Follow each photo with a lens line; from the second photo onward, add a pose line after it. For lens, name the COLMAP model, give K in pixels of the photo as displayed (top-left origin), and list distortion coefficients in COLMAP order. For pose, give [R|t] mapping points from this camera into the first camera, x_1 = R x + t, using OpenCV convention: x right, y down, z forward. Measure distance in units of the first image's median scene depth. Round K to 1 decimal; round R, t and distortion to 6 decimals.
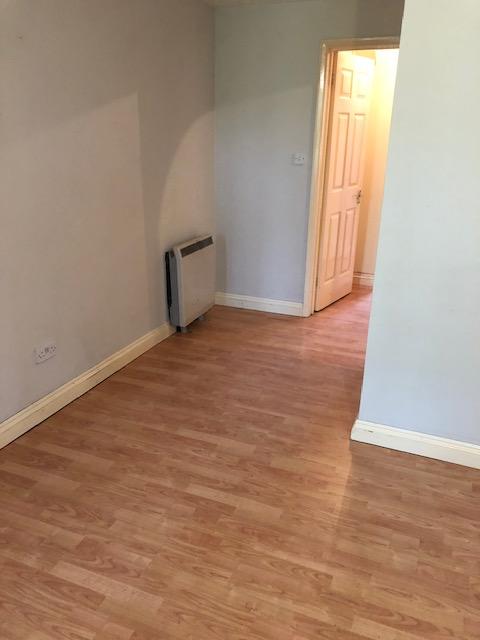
lens RADIAL K [[519.2, 0, 239.8], [0, 519.2, 320.7], [0, 0, 1]] dist [0.007249, 0.004820]
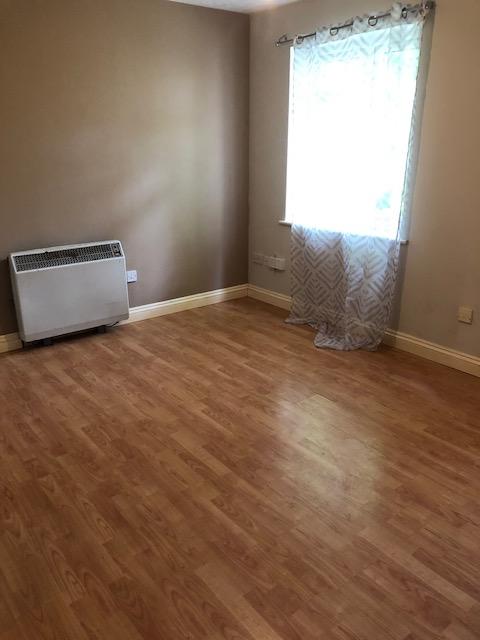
lens RADIAL K [[519.2, 0, 240.0], [0, 519.2, 320.2], [0, 0, 1]] dist [0.007249, 0.004820]
pose [[-0.873840, -0.167908, 0.456301, -0.316891], [0.161027, 0.785573, 0.597448, -0.468946], [-0.458775, 0.595551, -0.659427, 1.403625]]
